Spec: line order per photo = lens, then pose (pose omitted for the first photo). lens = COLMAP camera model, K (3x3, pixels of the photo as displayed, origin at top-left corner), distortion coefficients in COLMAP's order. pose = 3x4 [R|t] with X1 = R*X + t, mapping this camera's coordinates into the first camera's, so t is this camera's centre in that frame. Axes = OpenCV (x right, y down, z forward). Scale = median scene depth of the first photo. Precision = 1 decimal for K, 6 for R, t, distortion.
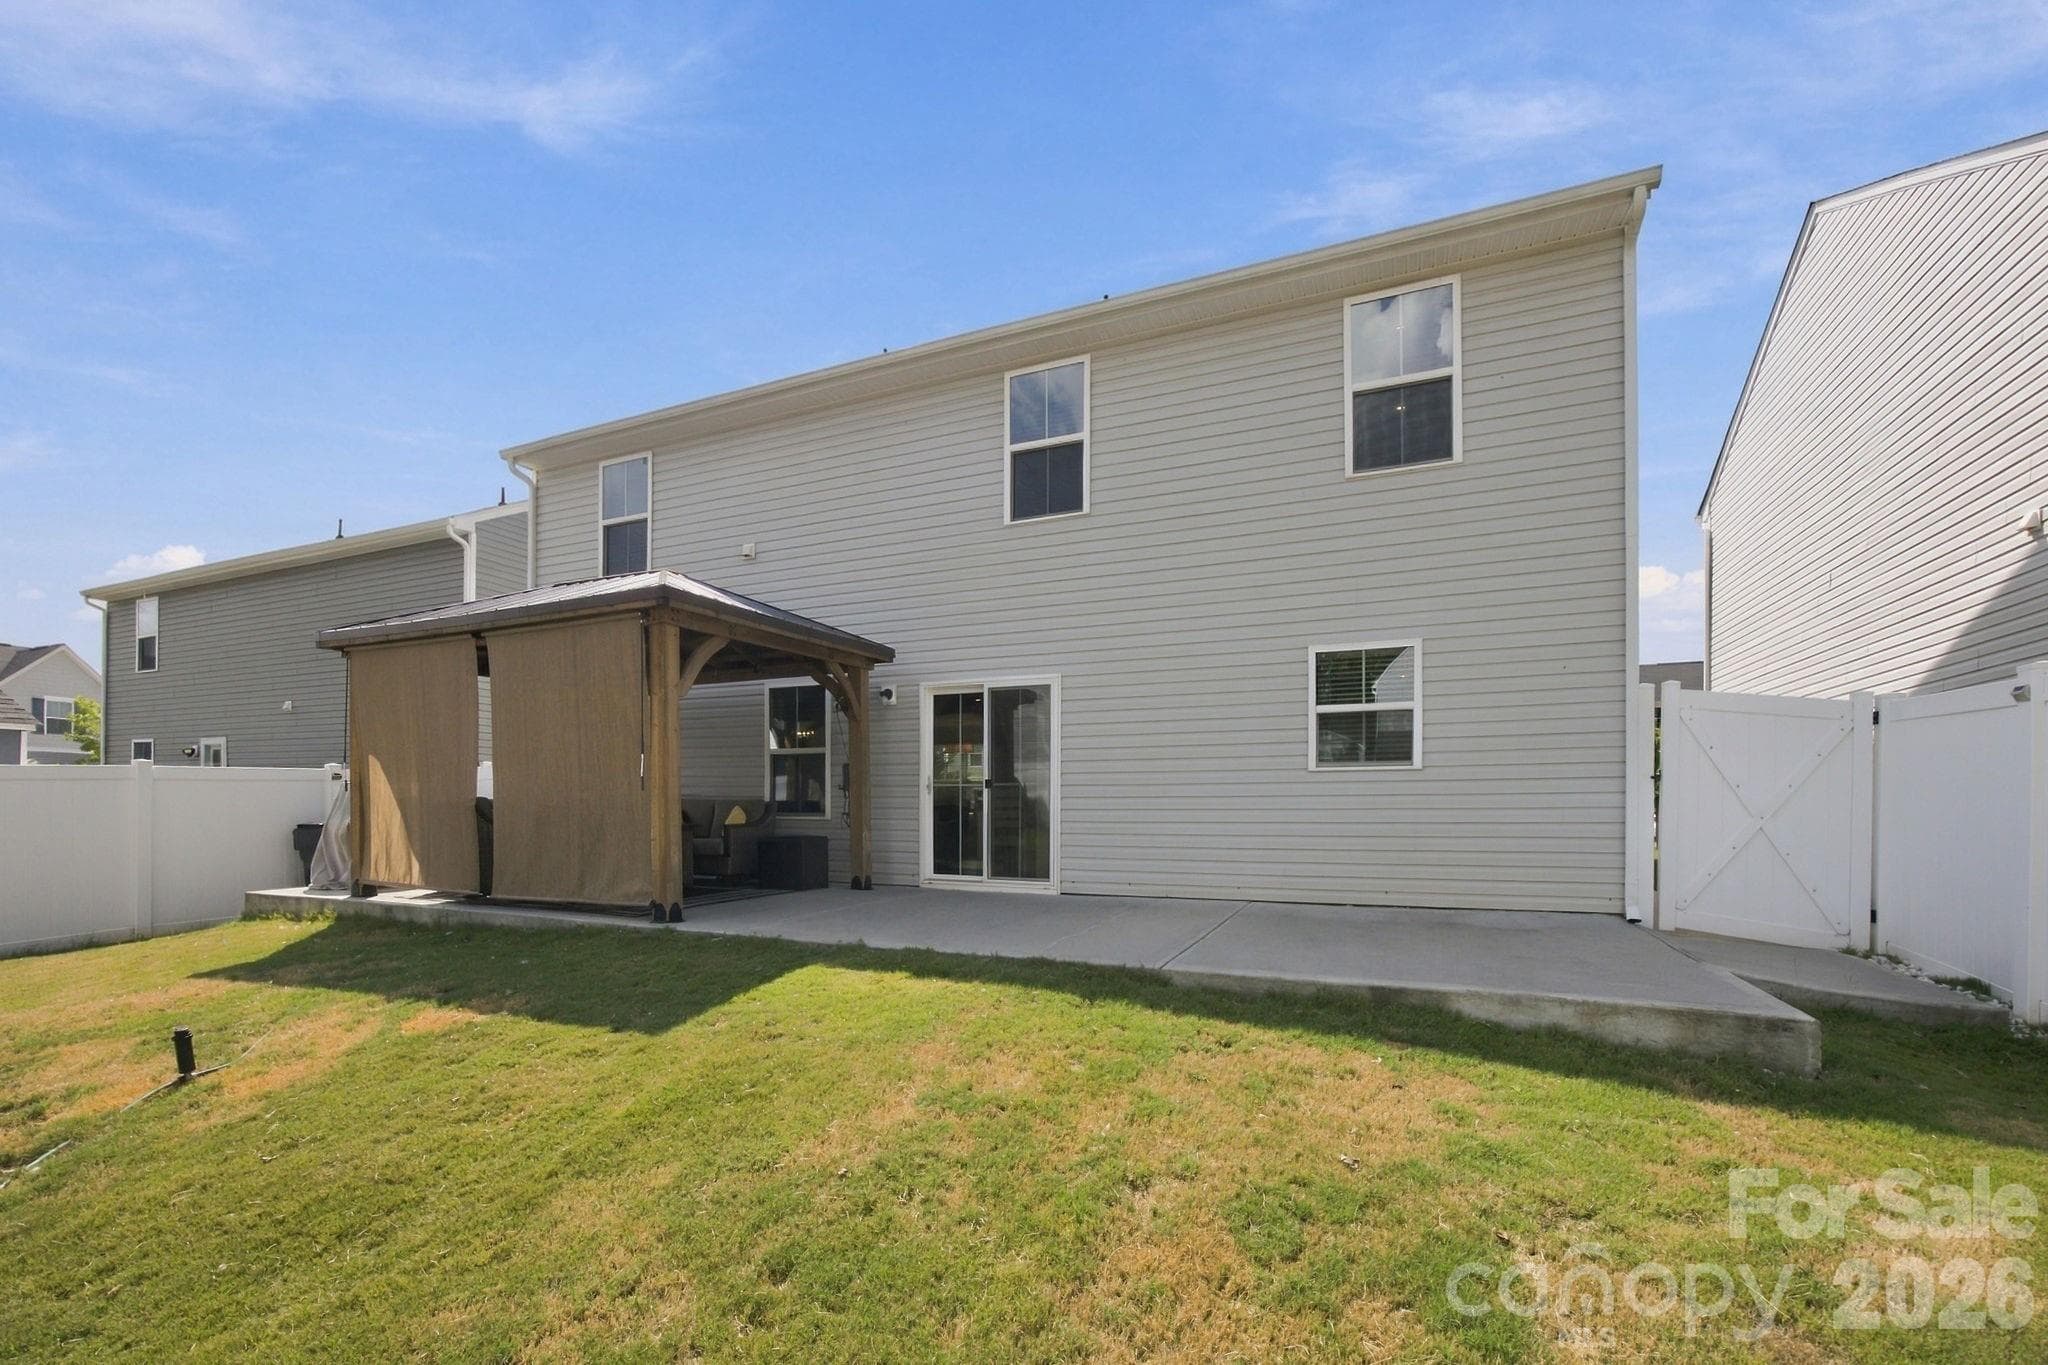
lens RADIAL K [[884.6, 0, 1010.2], [0, 884.6, 833.5], [0, 0, 1]] dist [-0.047926, 0.017963]
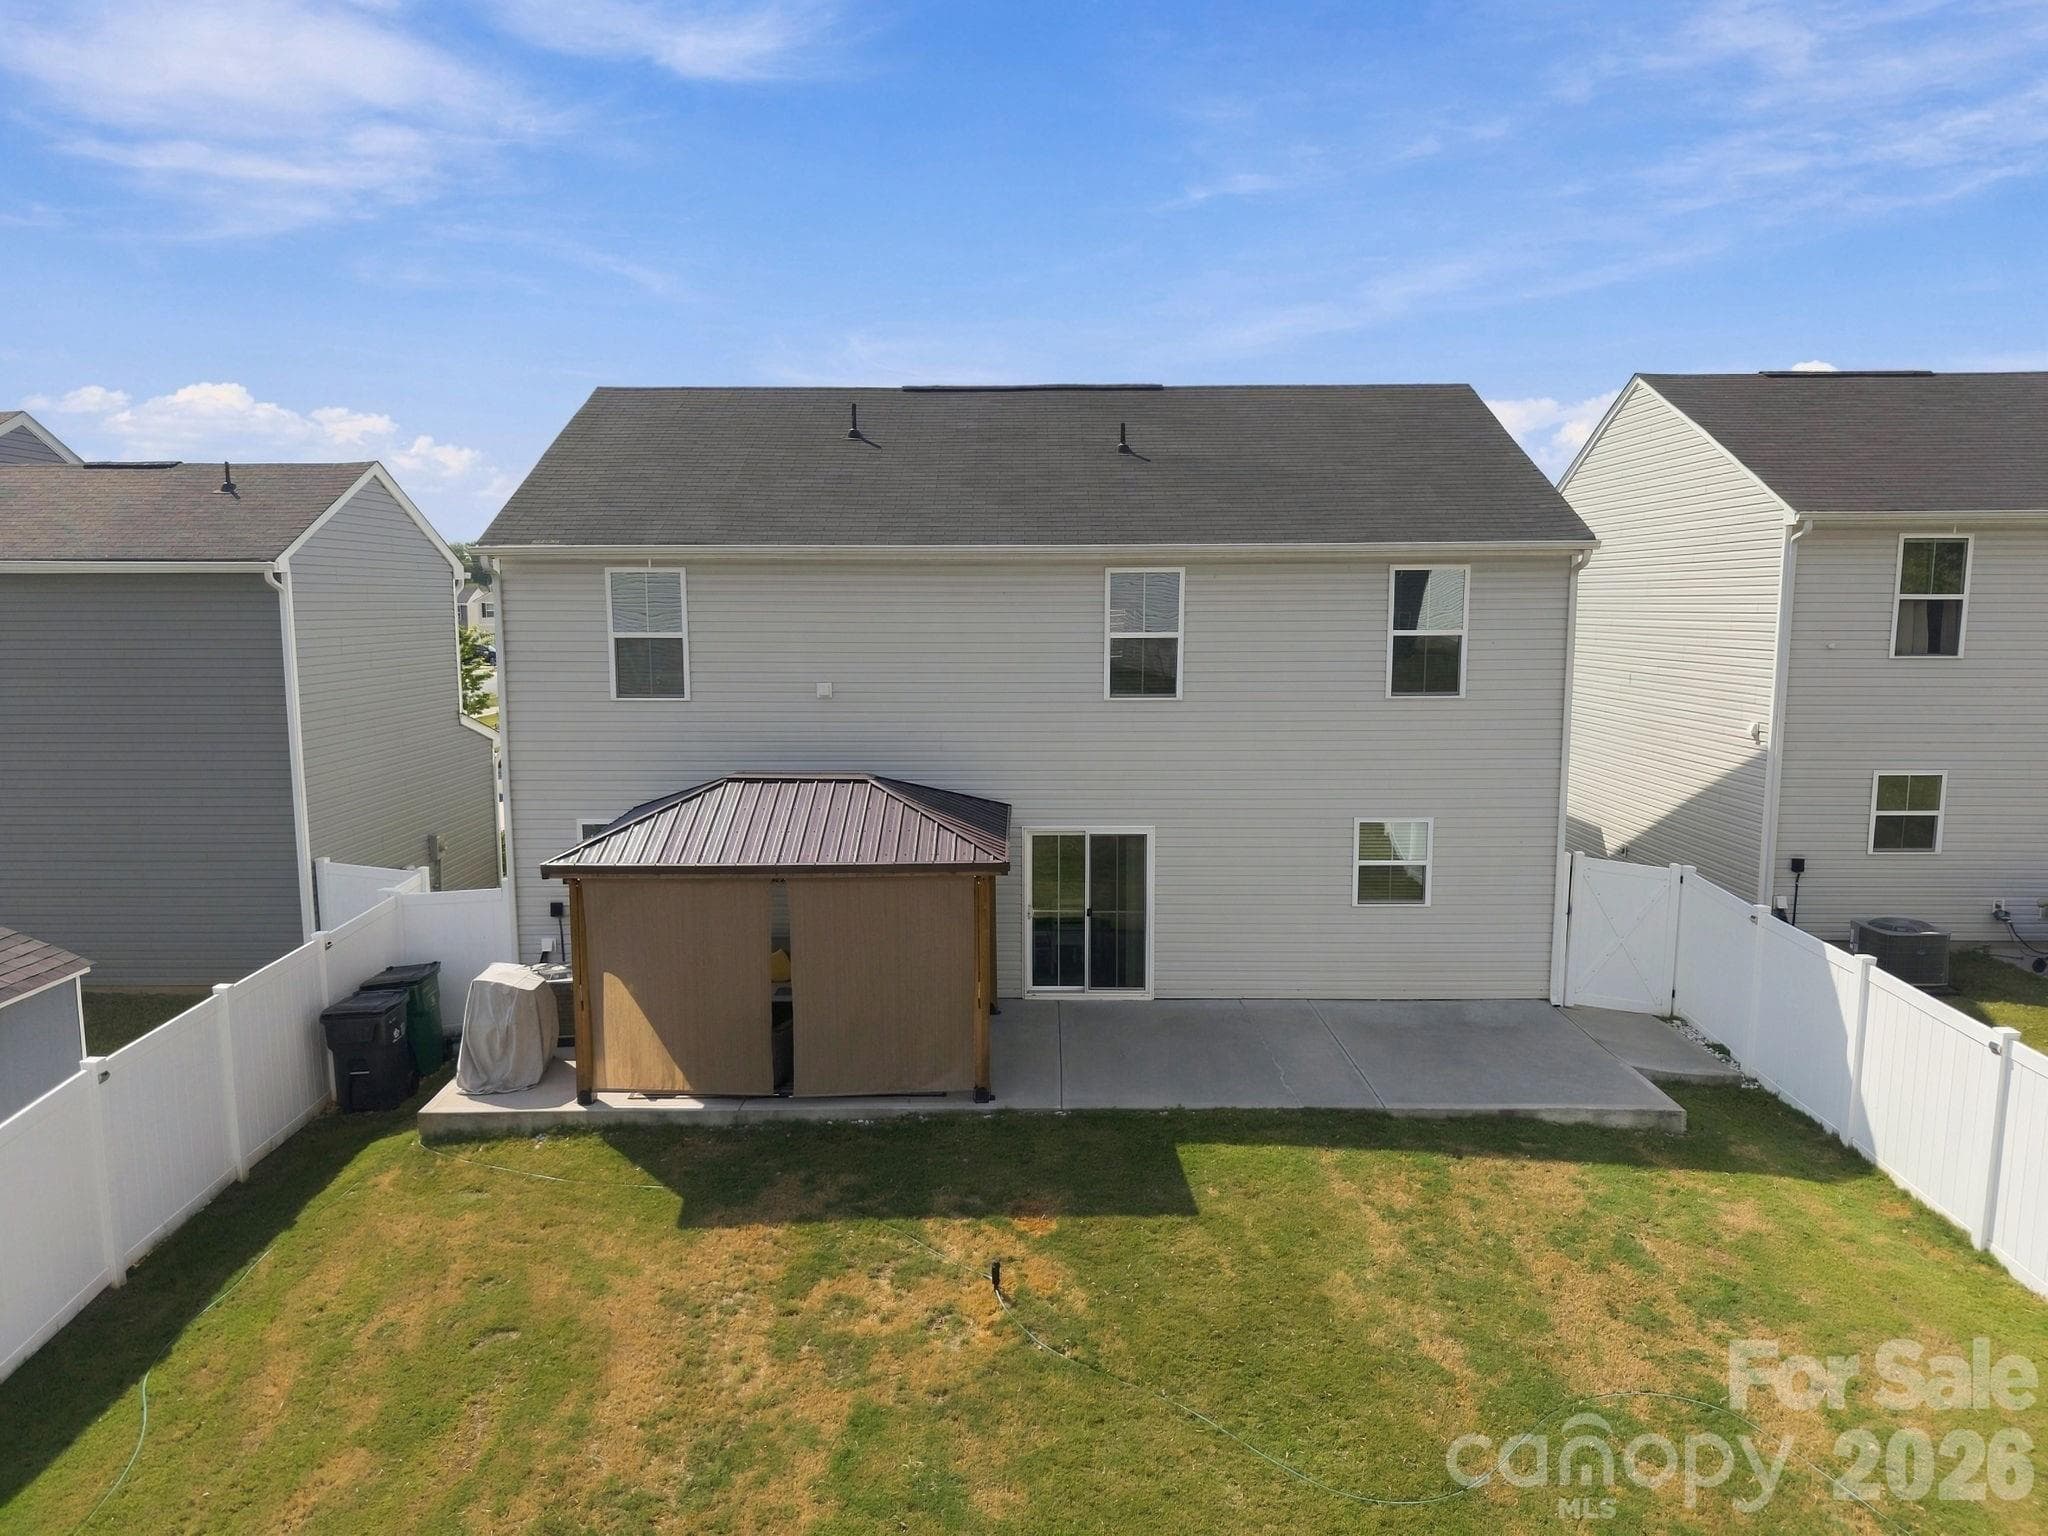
lens RADIAL K [[1377.7, 0, 1019.5], [0, 1377.7, 780.9], [0, 0, 1]] dist [-0.000628, -0.001586]
pose [[0.912824, -0.062274, 0.403576, -1.134051], [0.020567, 0.994060, 0.106869, -0.584656], [-0.407834, -0.089252, 0.908683, -0.820394]]
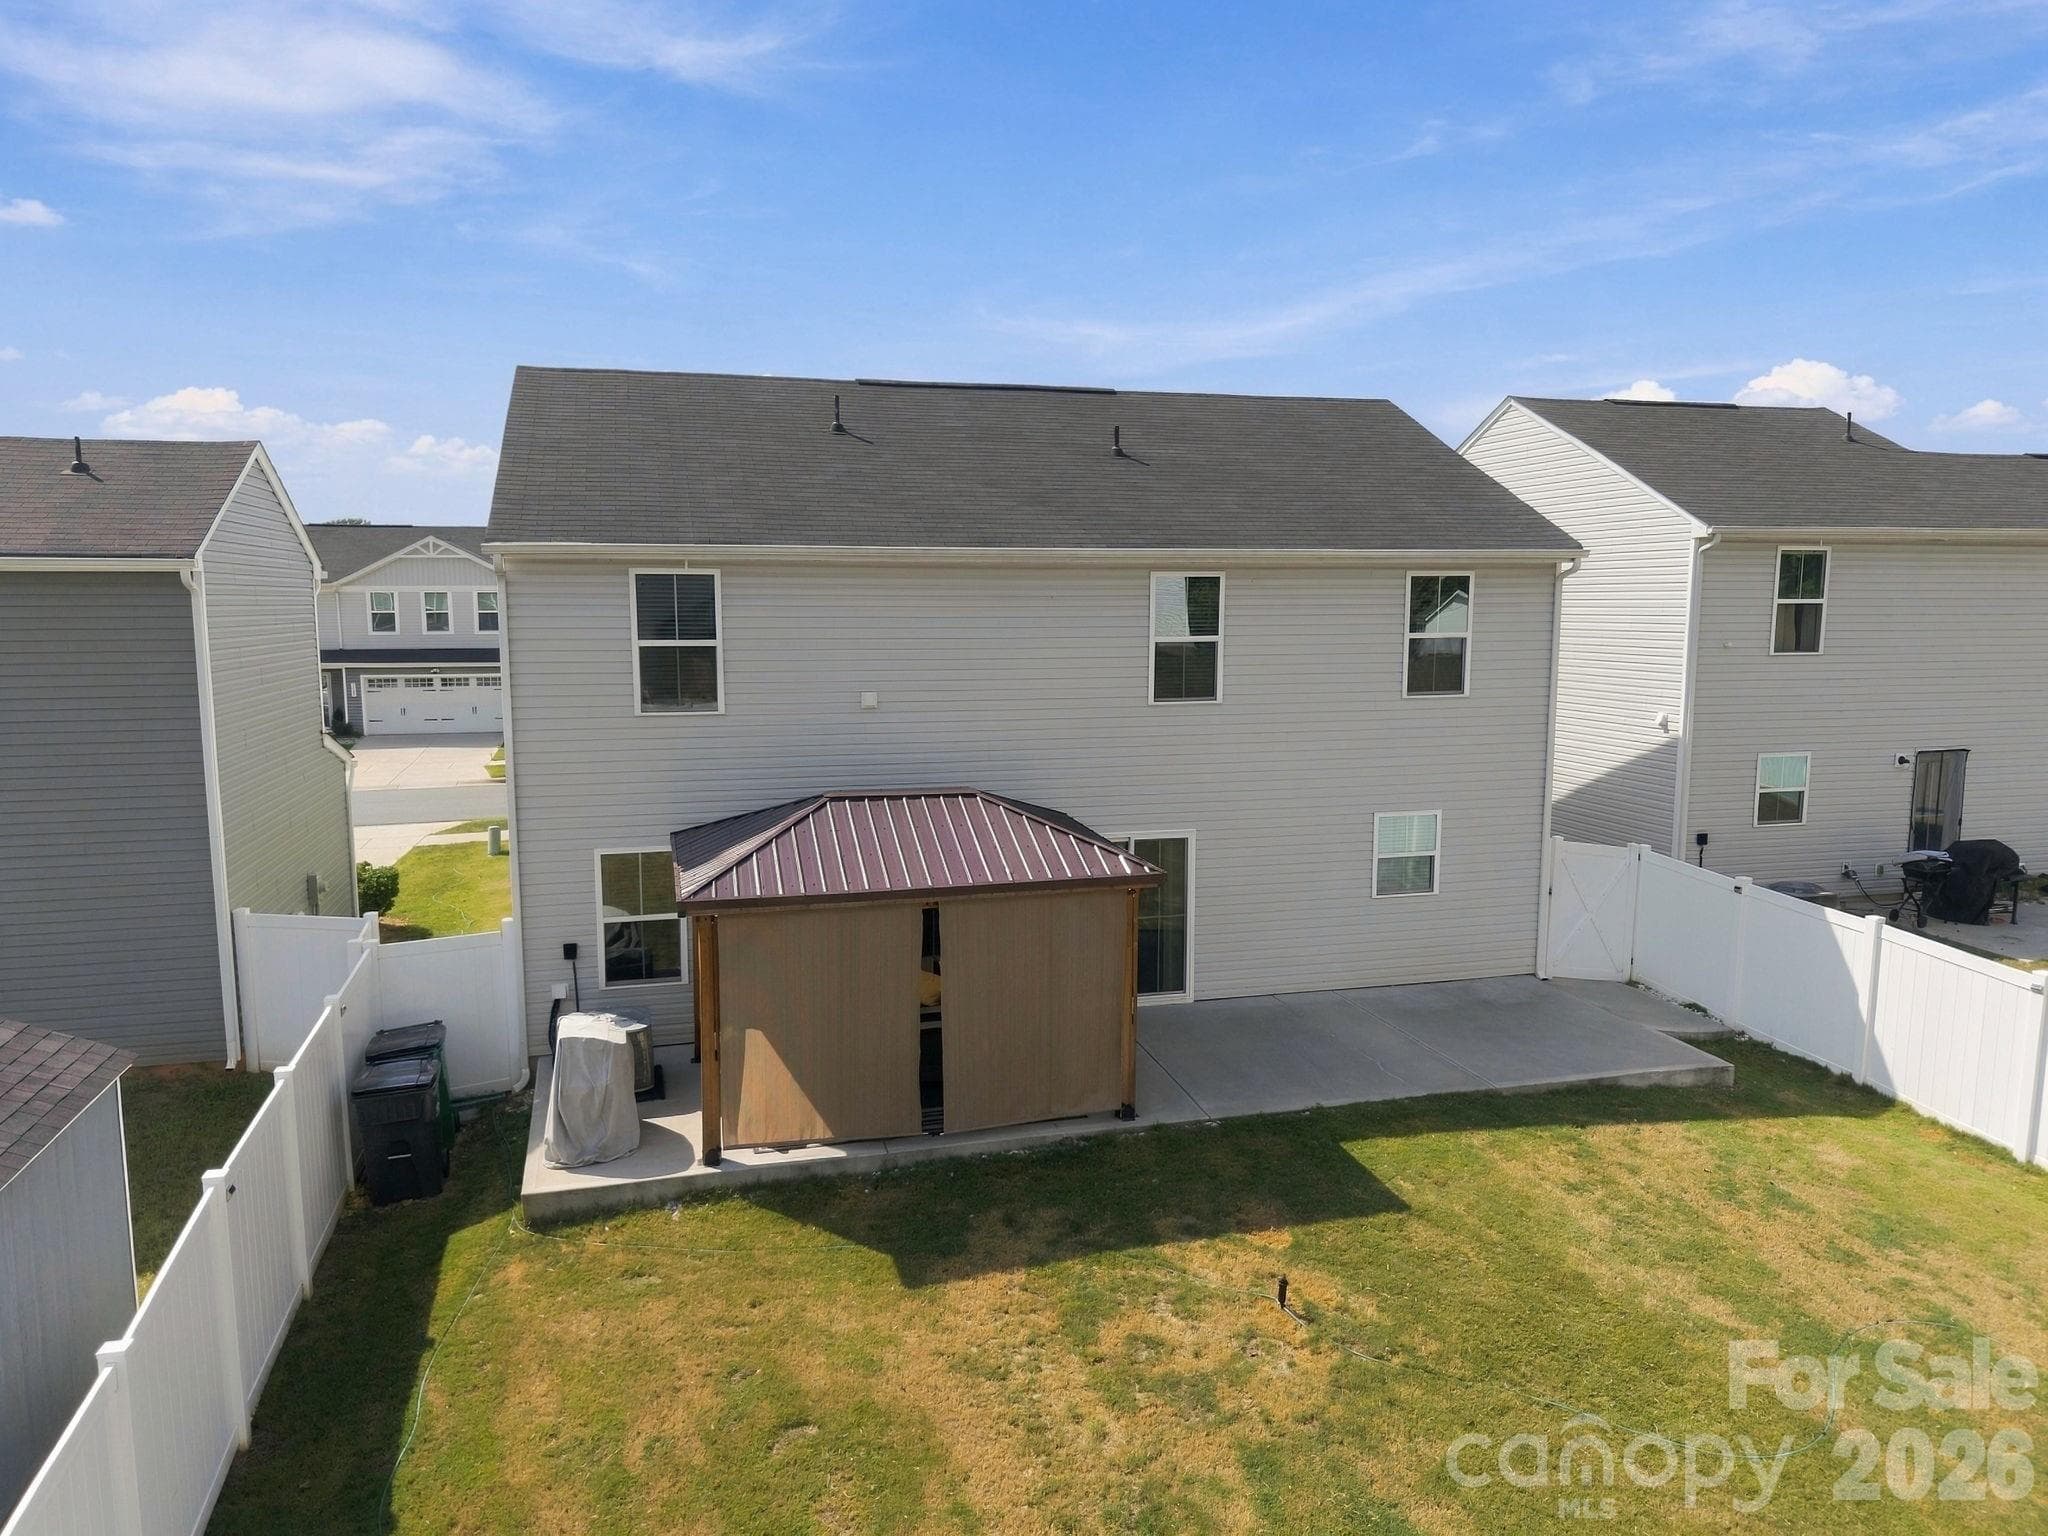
lens RADIAL K [[1377.7, 0, 1019.5], [0, 1377.7, 780.9], [0, 0, 1]] dist [-0.000628, -0.001586]
pose [[0.773975, -0.090863, 0.626663, -1.710182], [0.025289, 0.993297, 0.112791, -0.609523], [-0.632711, -0.071450, 0.771085, -0.391602]]
